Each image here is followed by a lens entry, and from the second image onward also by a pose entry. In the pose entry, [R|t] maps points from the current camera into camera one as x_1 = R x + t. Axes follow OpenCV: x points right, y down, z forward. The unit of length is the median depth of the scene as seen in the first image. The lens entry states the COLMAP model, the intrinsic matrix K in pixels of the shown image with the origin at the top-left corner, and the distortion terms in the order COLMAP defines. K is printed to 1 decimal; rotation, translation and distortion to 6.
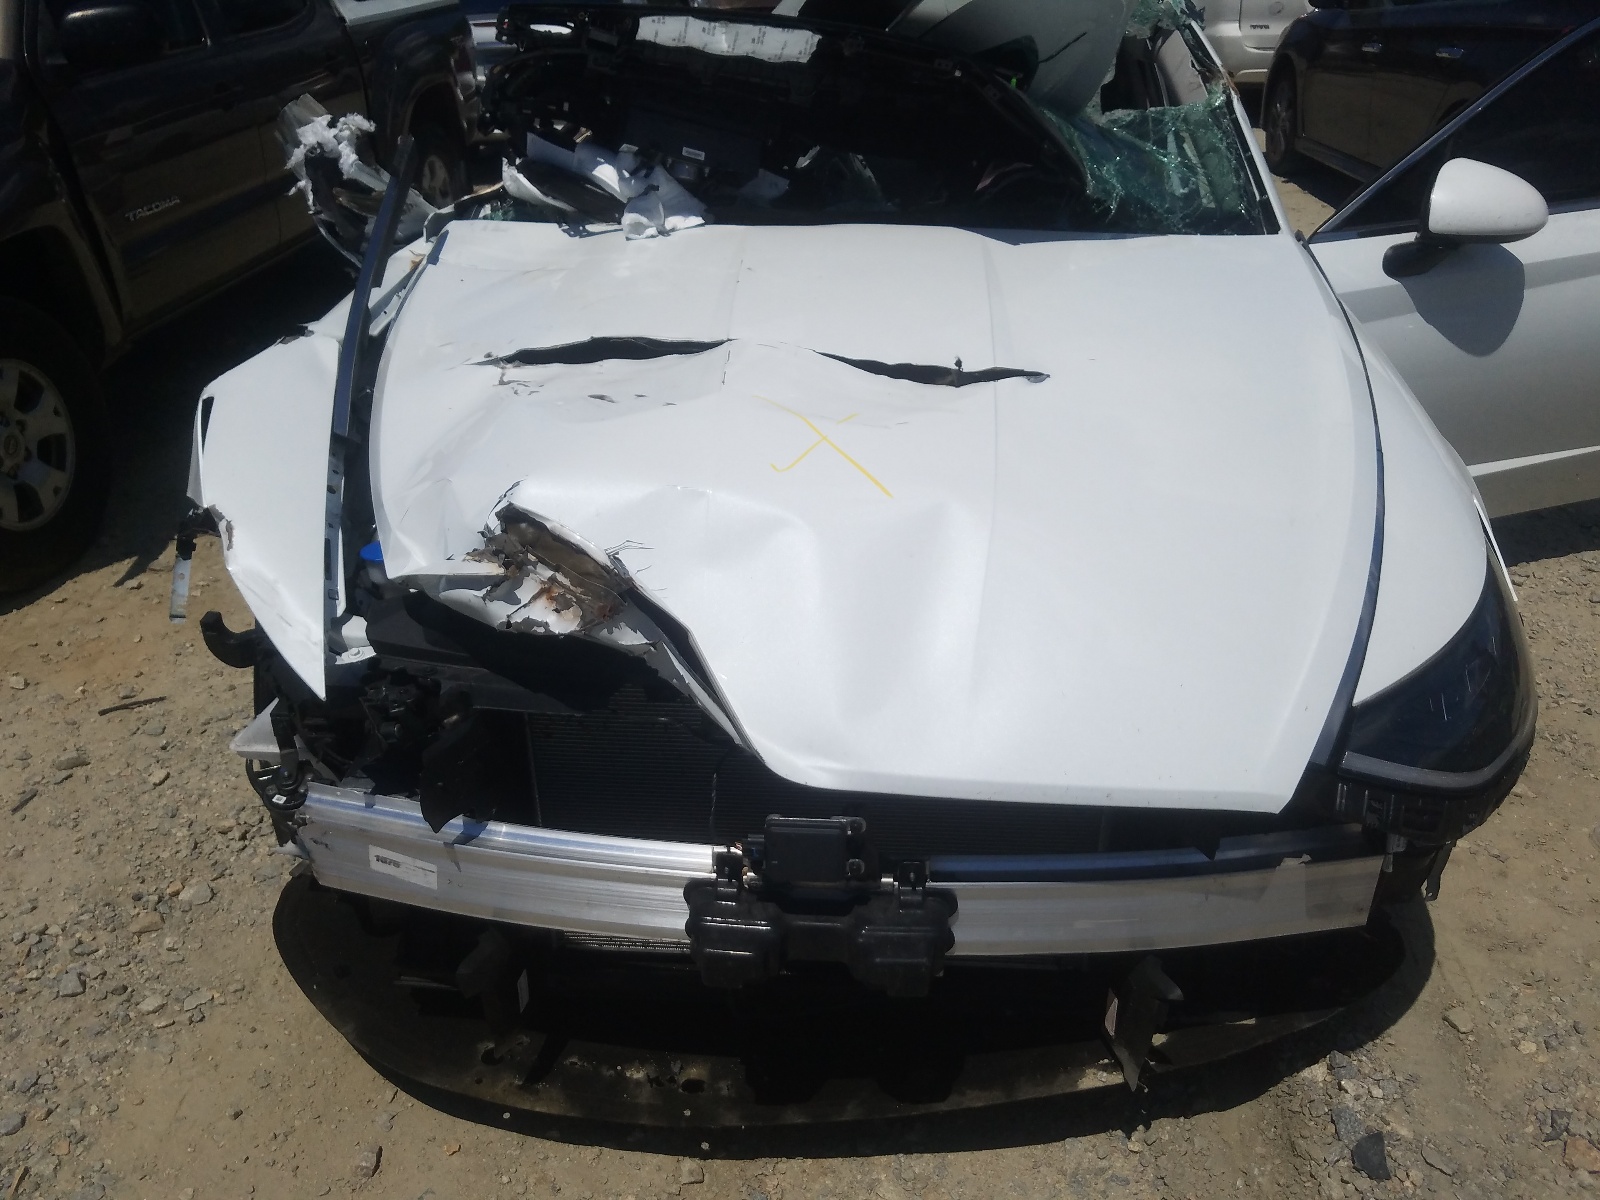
lens RADIAL K [[1220.0, 0, 800.0], [0, 1220.0, 600.0], [0, 0, 1]] dist [-0.007538, 0.004441]
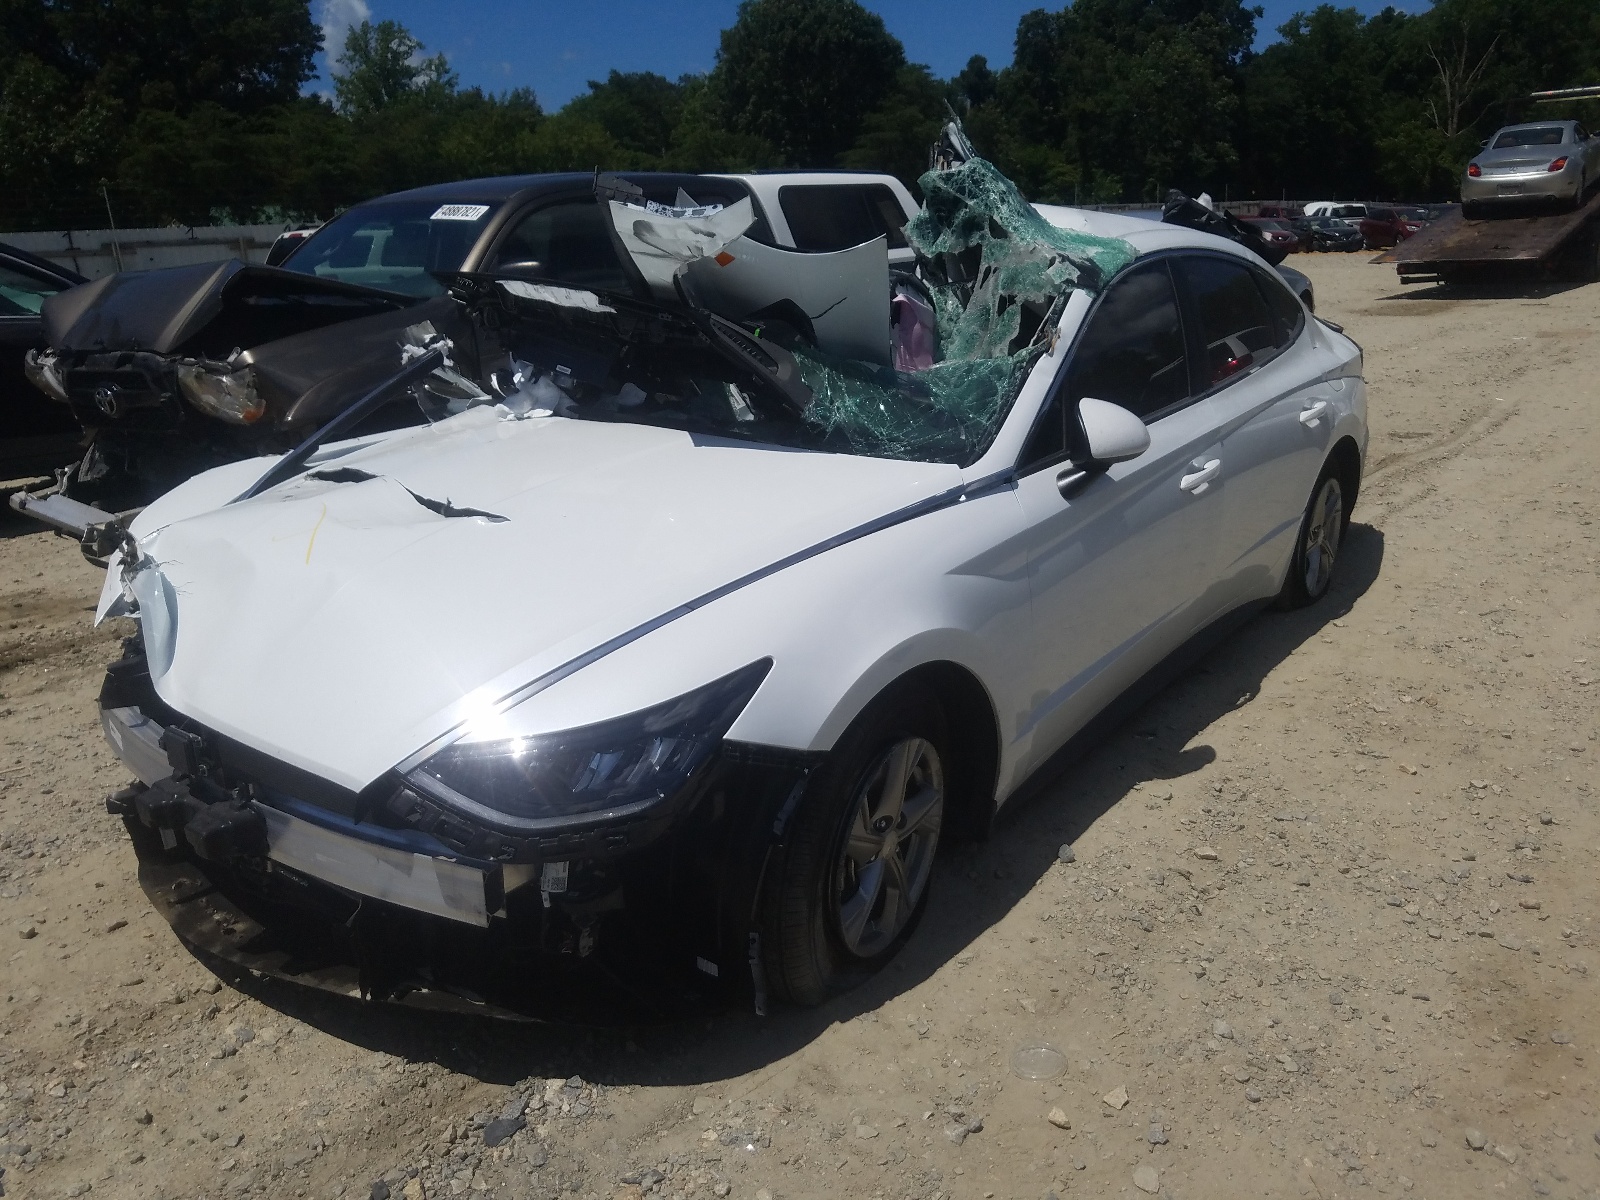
lens RADIAL K [[1220.0, 0, 800.0], [0, 1220.0, 600.0], [0, 0, 1]] dist [-0.007538, 0.004441]
pose [[0.825048, 0.158767, -0.542299, 1.237720], [-0.252080, 0.962340, -0.101770, -0.030341], [0.505719, 0.220668, 0.833999, -0.015840]]
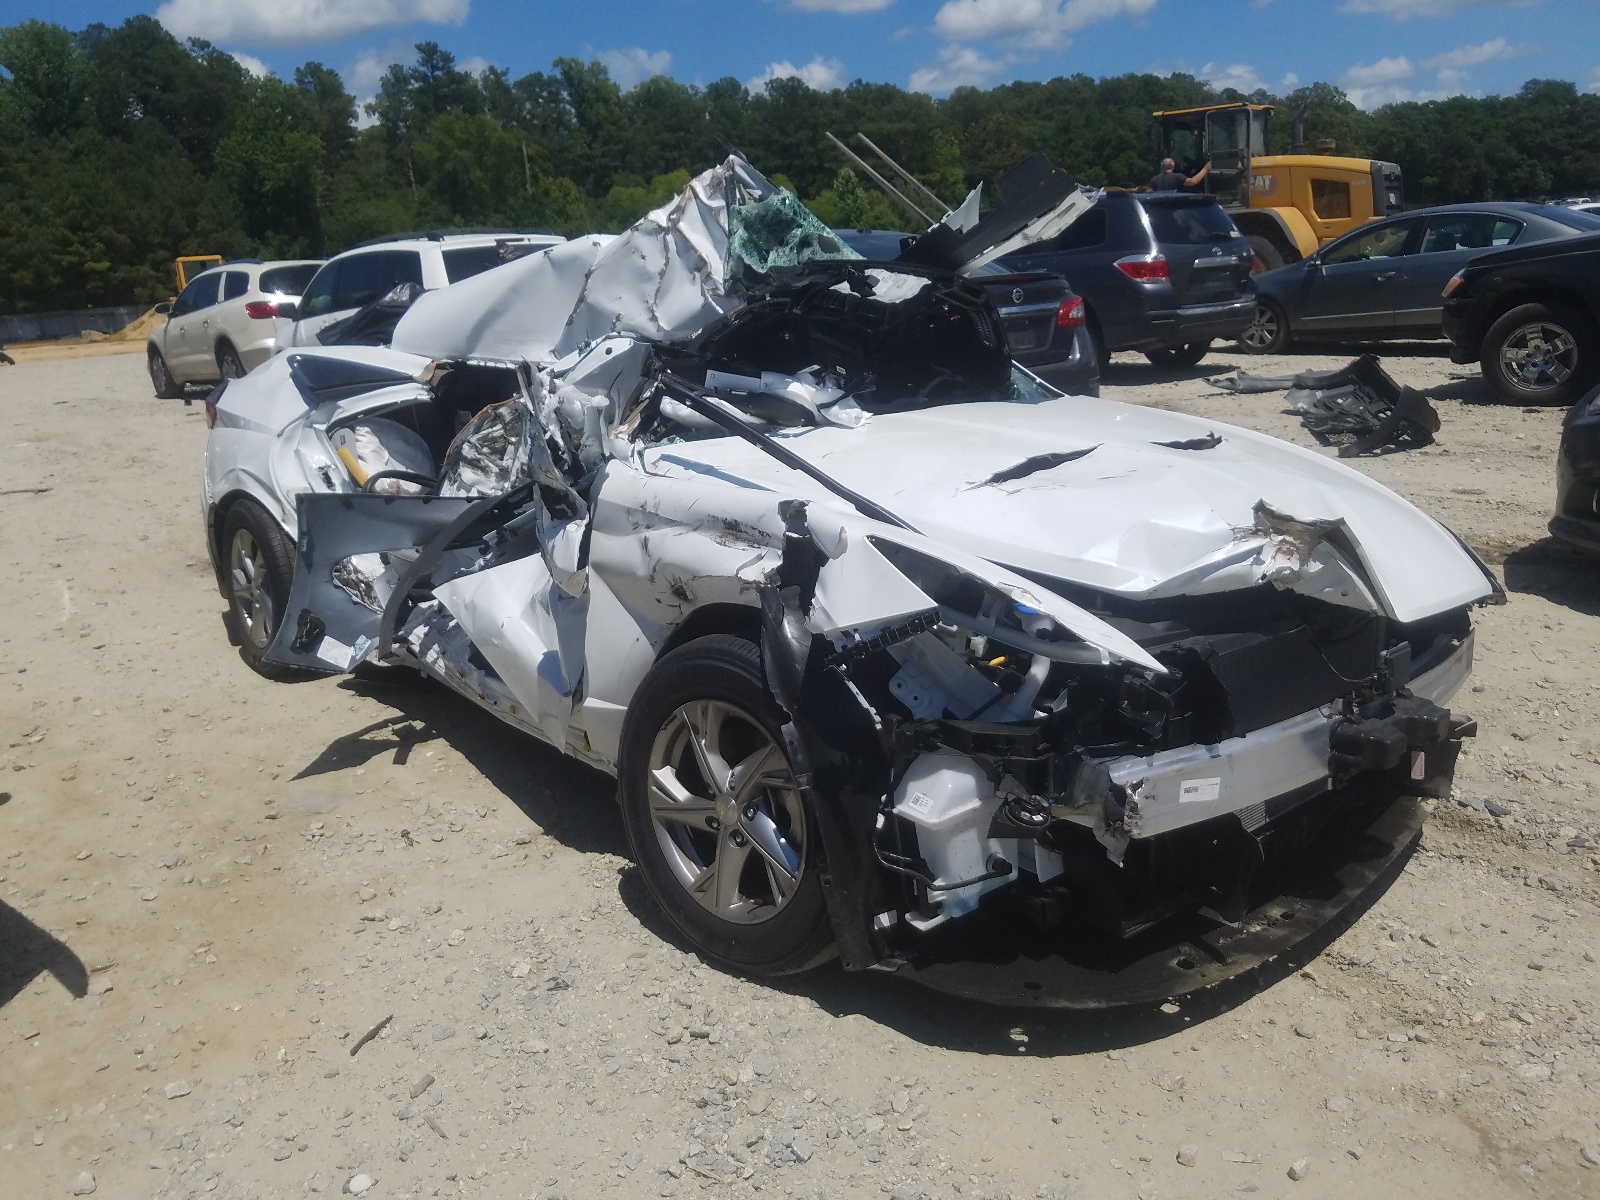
lens RADIAL K [[1220.0, 0, 800.0], [0, 1220.0, 600.0], [0, 0, 1]] dist [-0.007538, 0.004441]
pose [[0.711890, -0.191998, 0.675536, -1.365956], [0.356286, 0.927664, -0.111804, 0.007078], [-0.605204, 0.320276, 0.728801, 0.156790]]
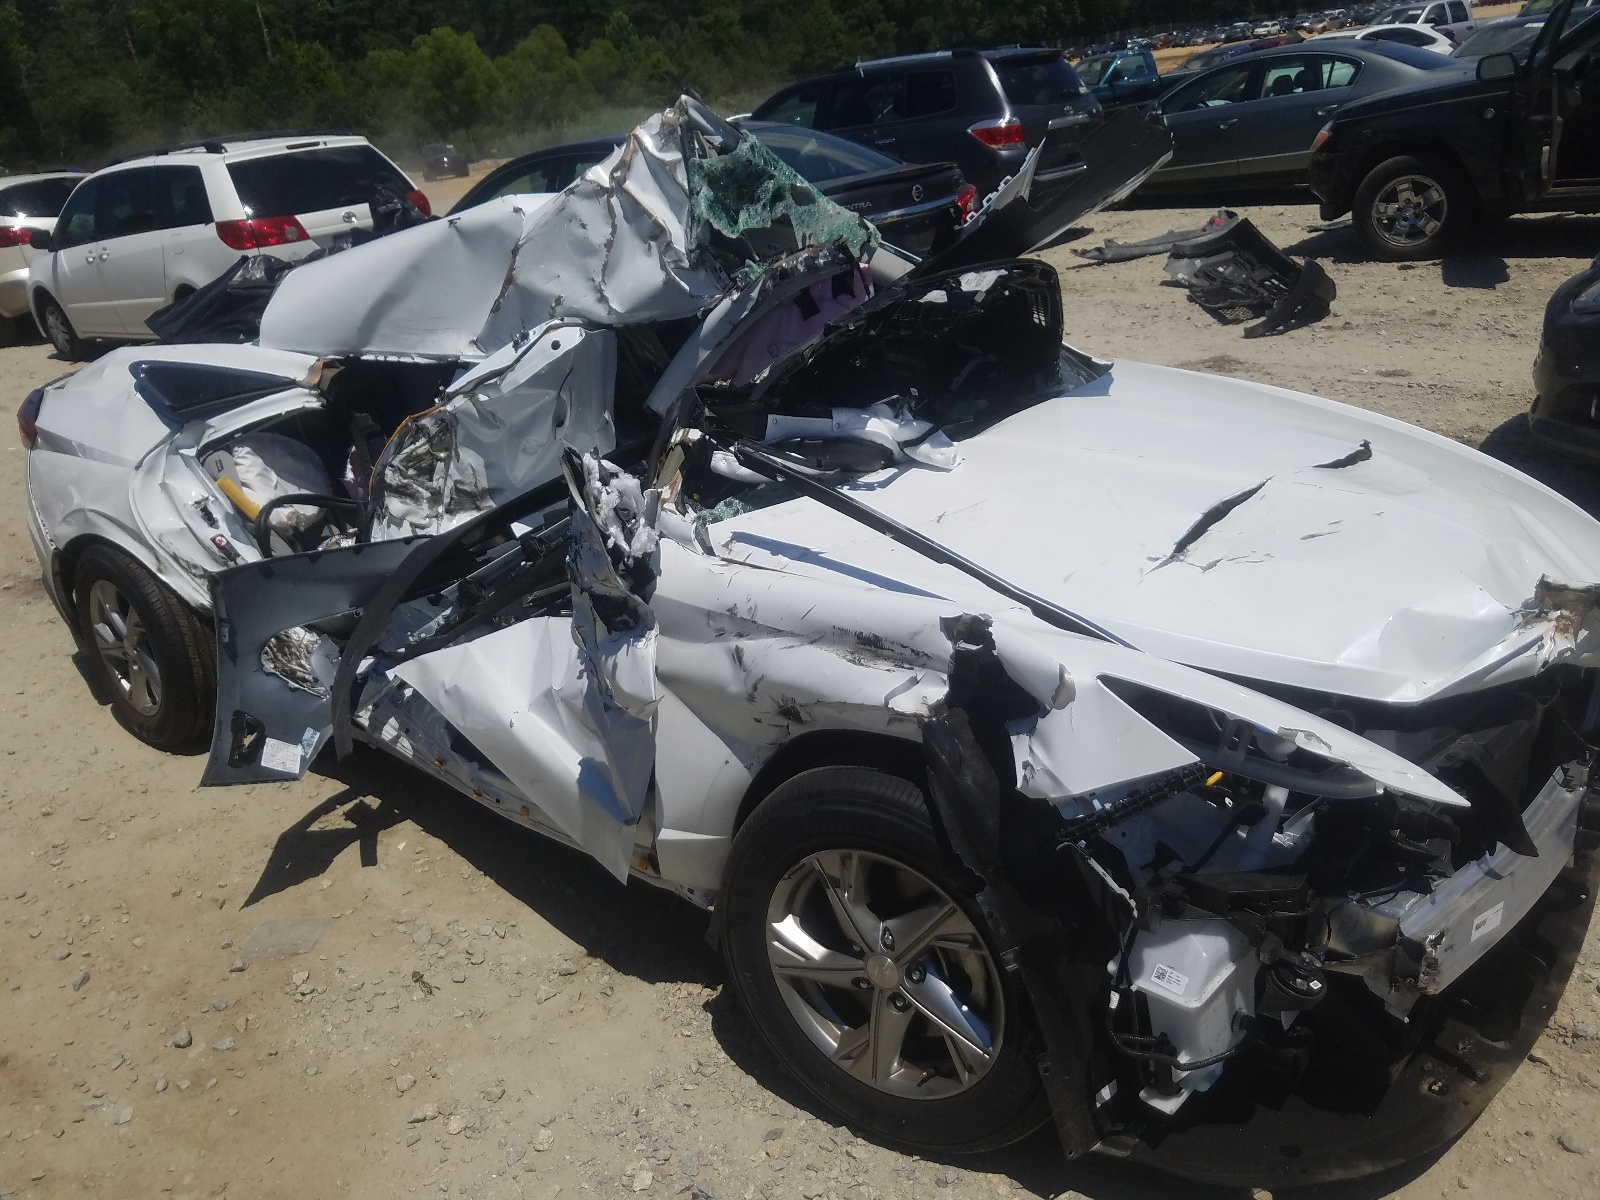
lens RADIAL K [[1229.5, 0, 794.9], [0, 1229.5, 603.5], [0, 0, 1]] dist [-0.009200, 0.009506]
pose [[0.586619, -0.336874, 0.736474, -1.315635], [0.455344, 0.889225, 0.044052, -0.370110], [-0.669731, 0.309507, 0.675030, 0.475168]]
